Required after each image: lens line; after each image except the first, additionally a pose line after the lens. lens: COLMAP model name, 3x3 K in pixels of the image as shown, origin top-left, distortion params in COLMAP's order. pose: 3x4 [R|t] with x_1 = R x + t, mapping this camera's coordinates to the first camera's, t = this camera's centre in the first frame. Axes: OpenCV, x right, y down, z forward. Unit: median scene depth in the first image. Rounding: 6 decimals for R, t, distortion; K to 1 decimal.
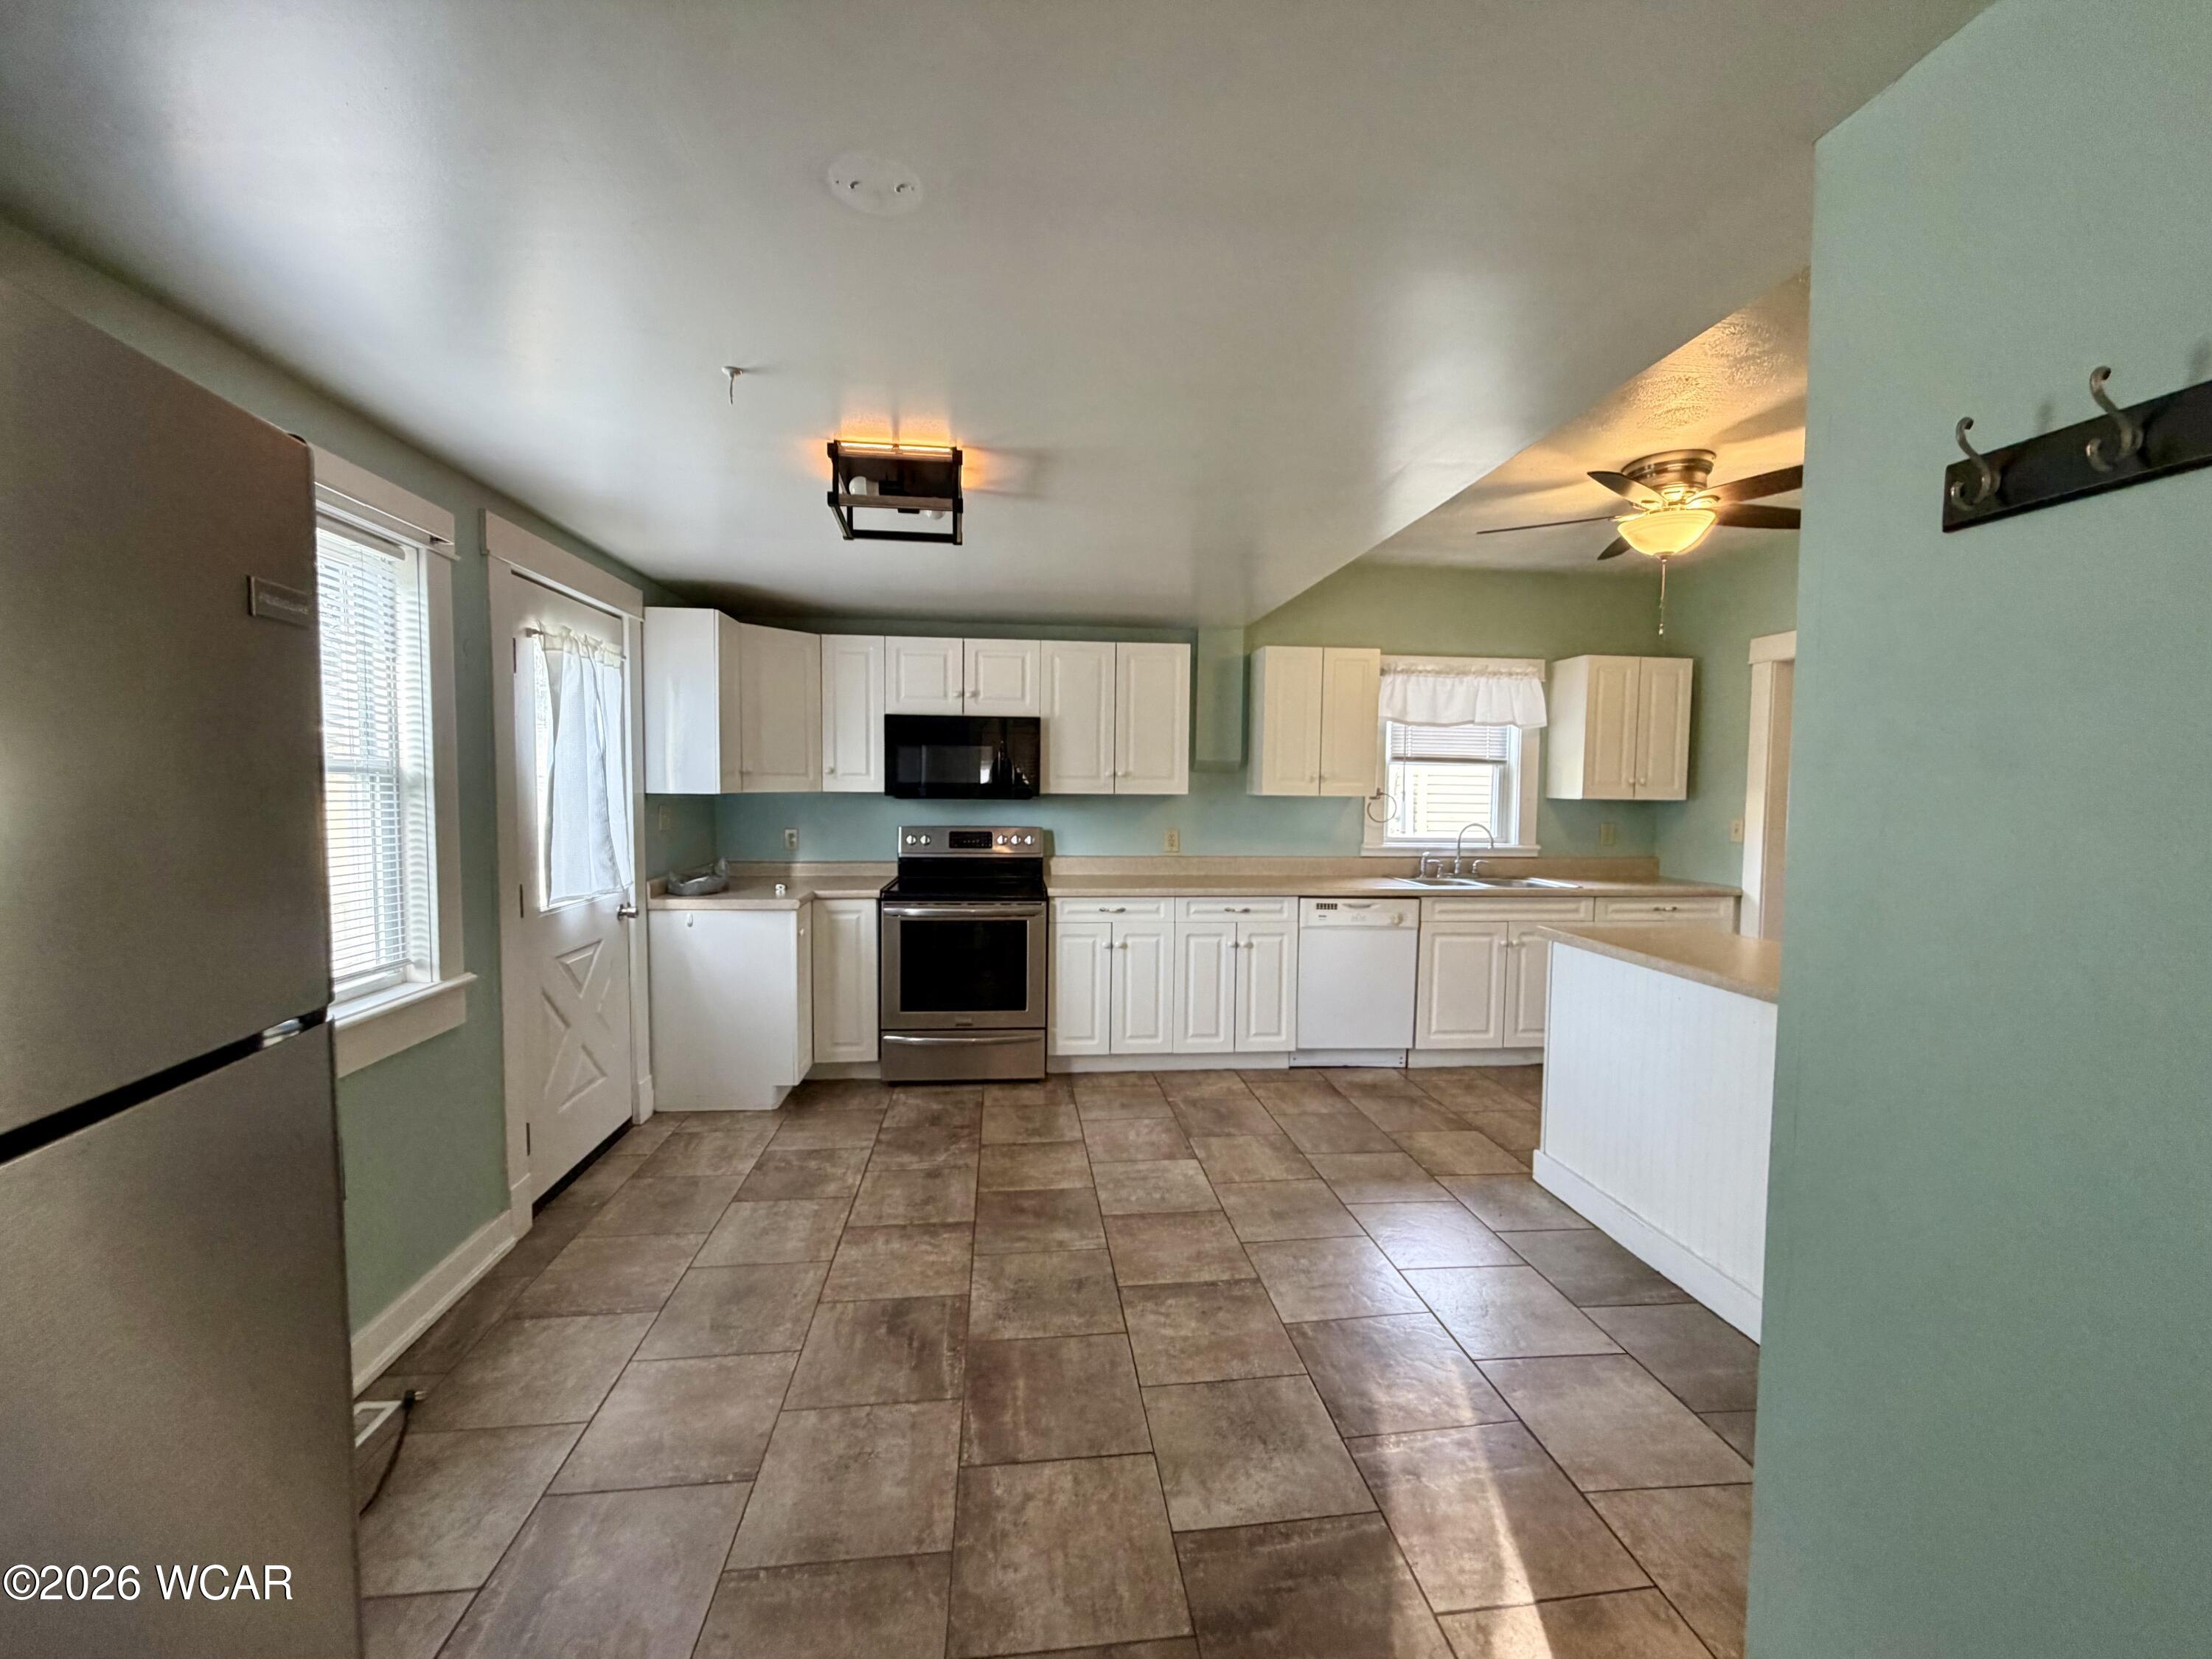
lens RADIAL K [[945.4, 0, 1114.9], [0, 945.4, 838.9], [0, 0, 1]] dist [-0.001934, -0.000761]
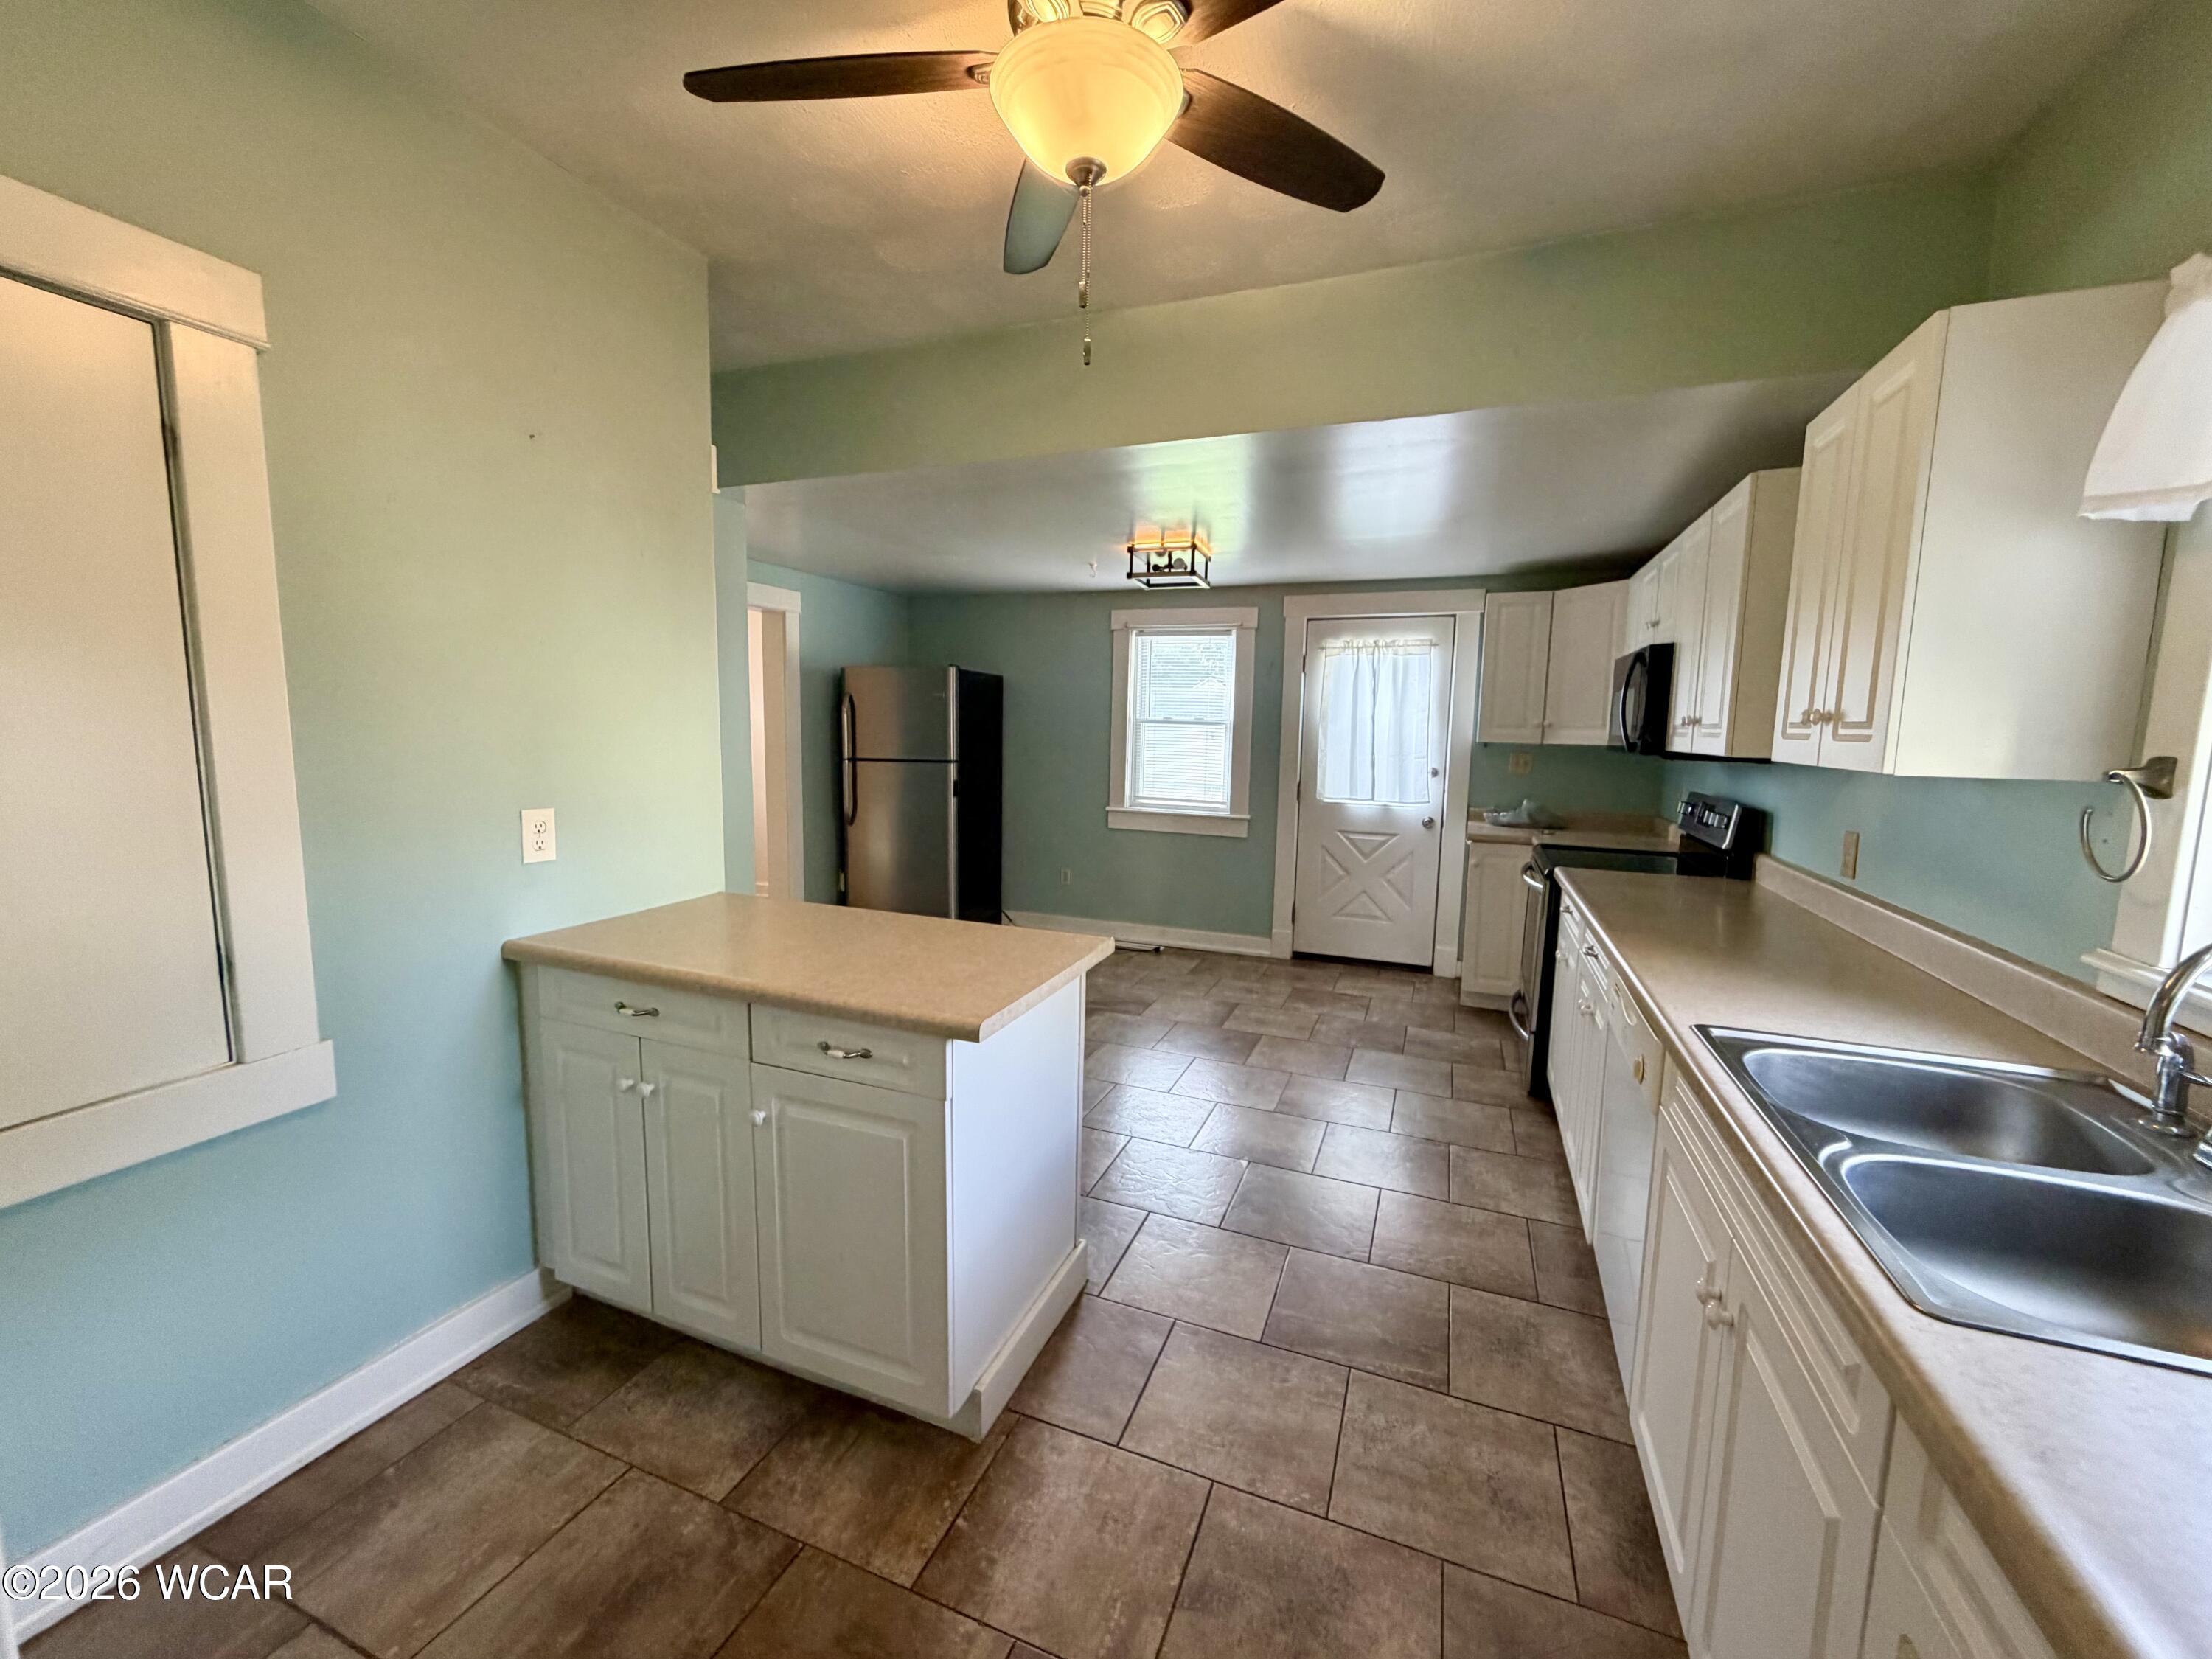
lens RADIAL K [[879.4, 0, 1093.9], [0, 879.4, 826.0], [0, 0, 1]] dist [-0.000319, -0.000019]
pose [[-0.490086, 0.078813, -0.868104, 1.166613], [-0.086305, 0.986623, 0.138297, -0.079530], [0.867391, 0.142699, -0.476728, 1.518557]]
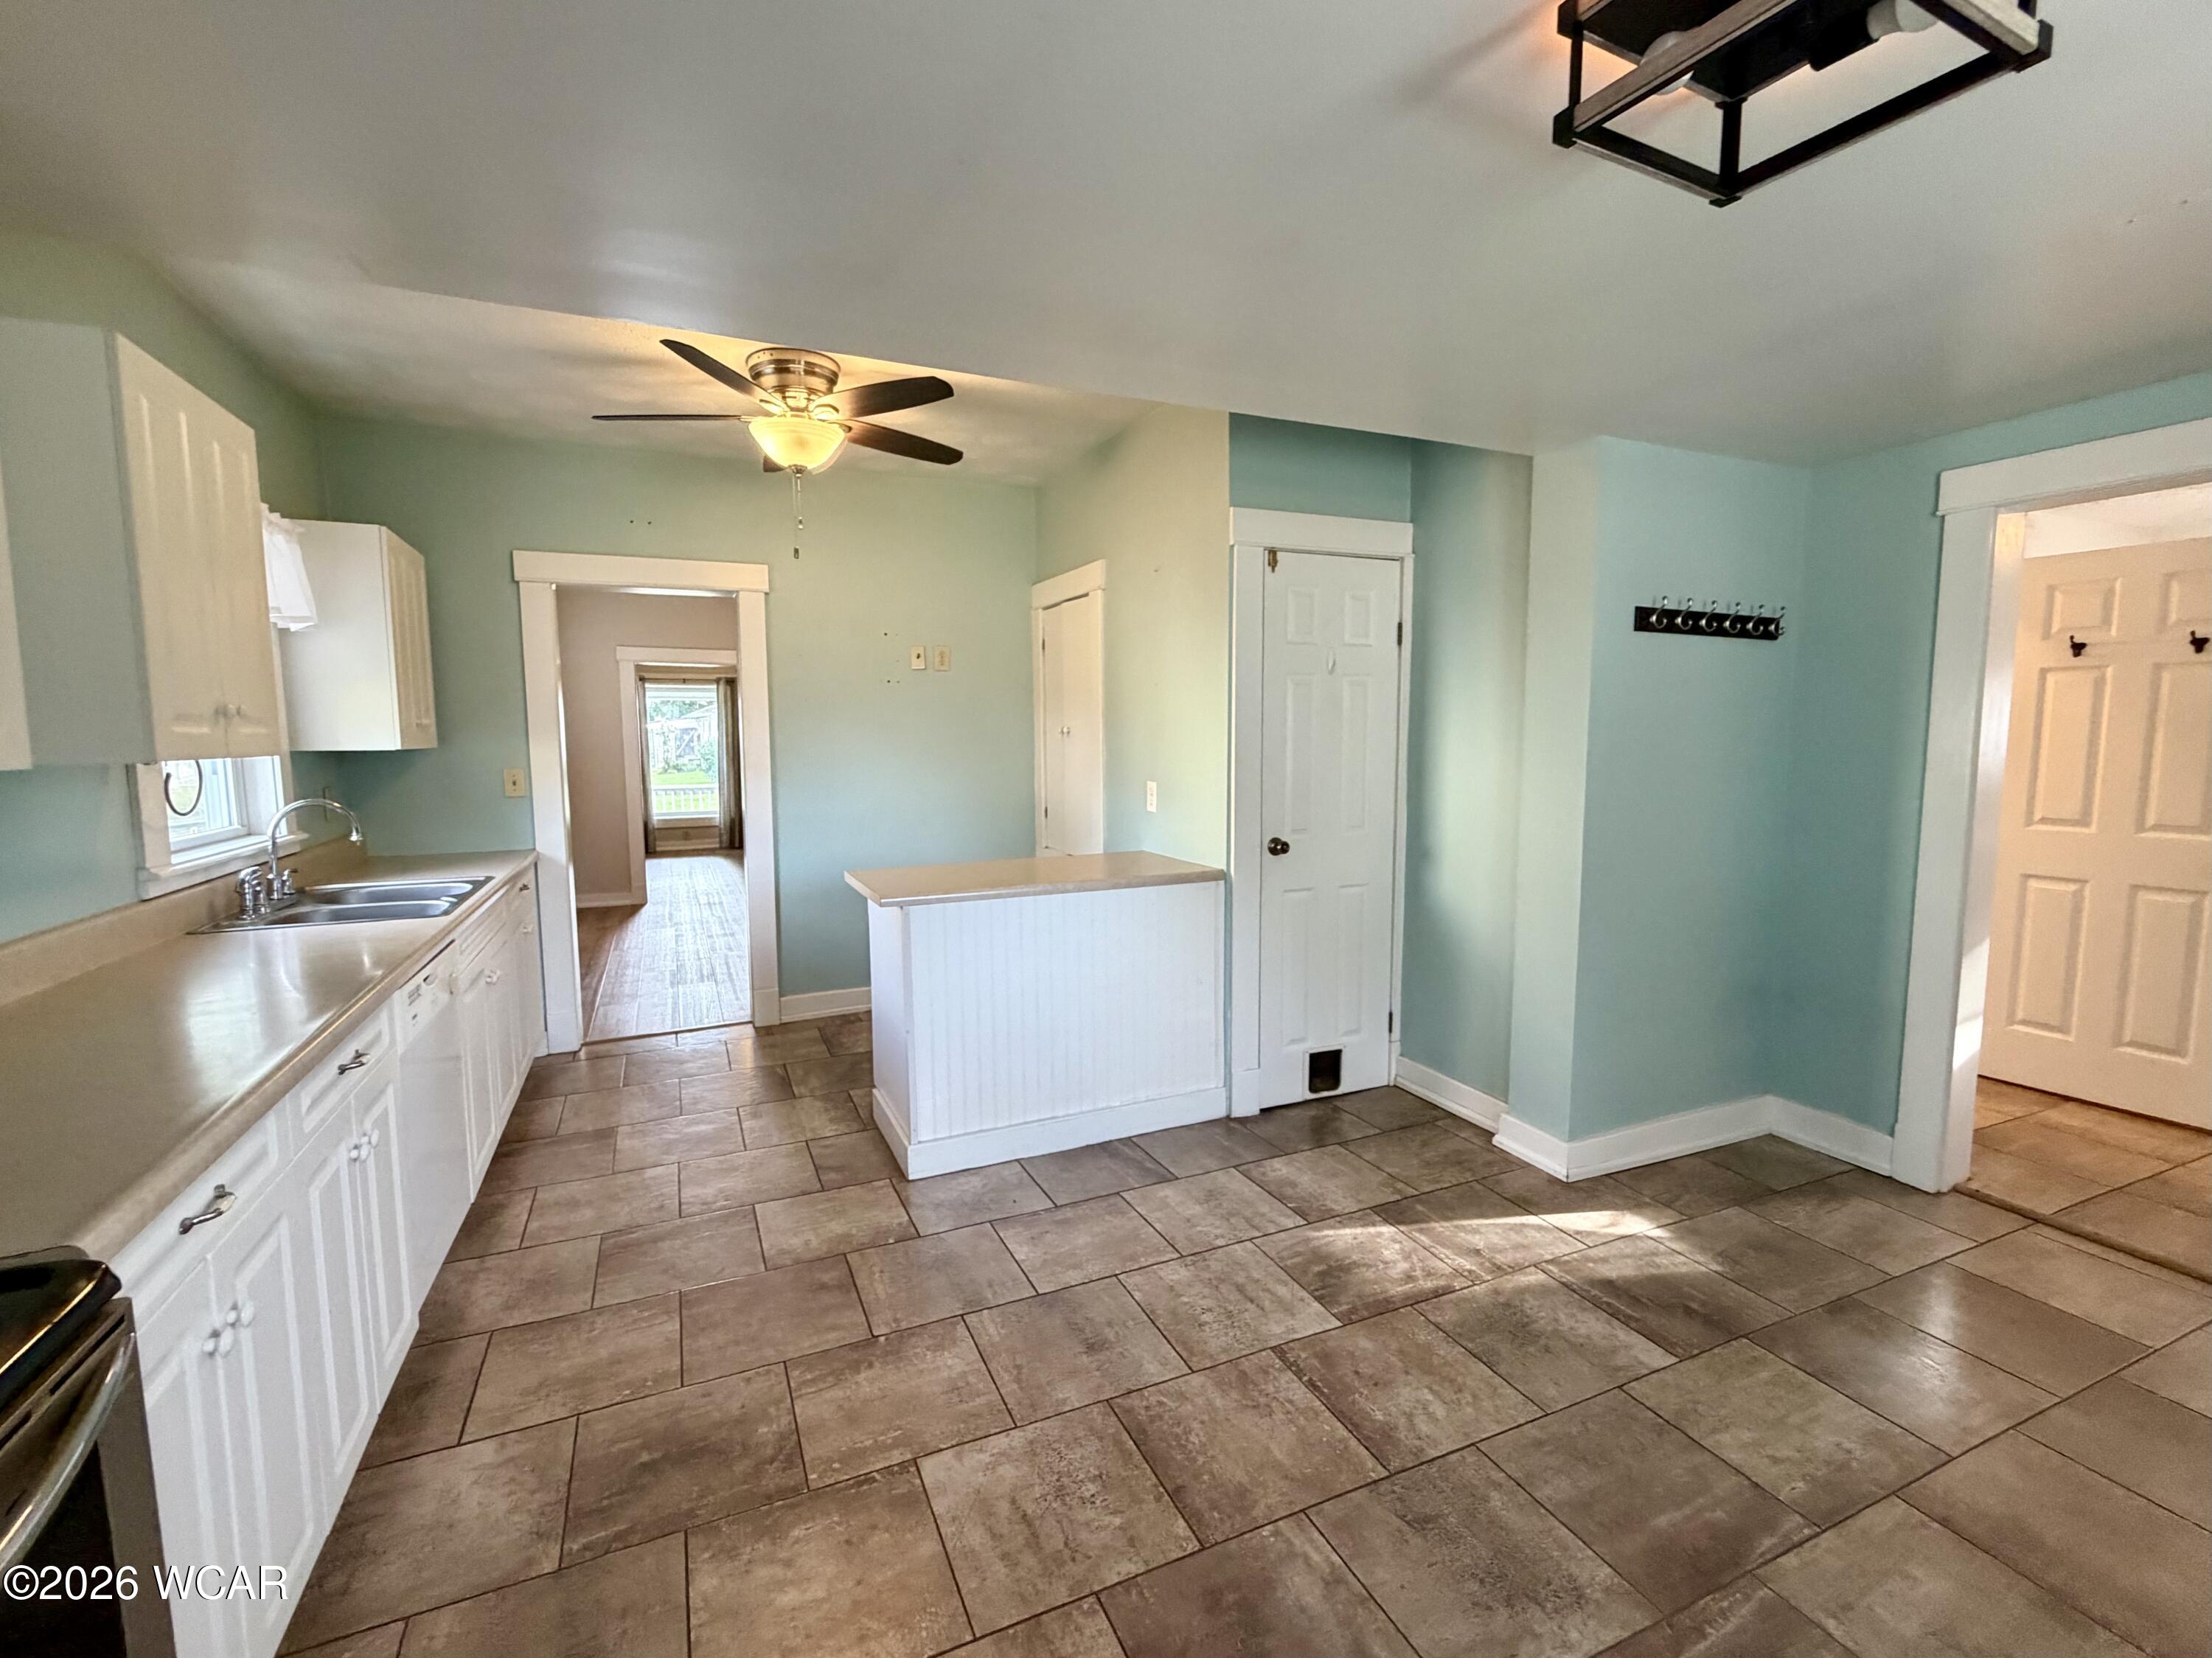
lens RADIAL K [[945.4, 0, 1114.9], [0, 945.4, 838.4], [0, 0, 1]] dist [-0.001934, -0.000761]
pose [[-0.310469, -0.114985, 0.943603, -0.486869], [0.057398, 0.988578, 0.139350, -0.077539], [-0.948849, 0.097425, -0.300323, 1.258225]]
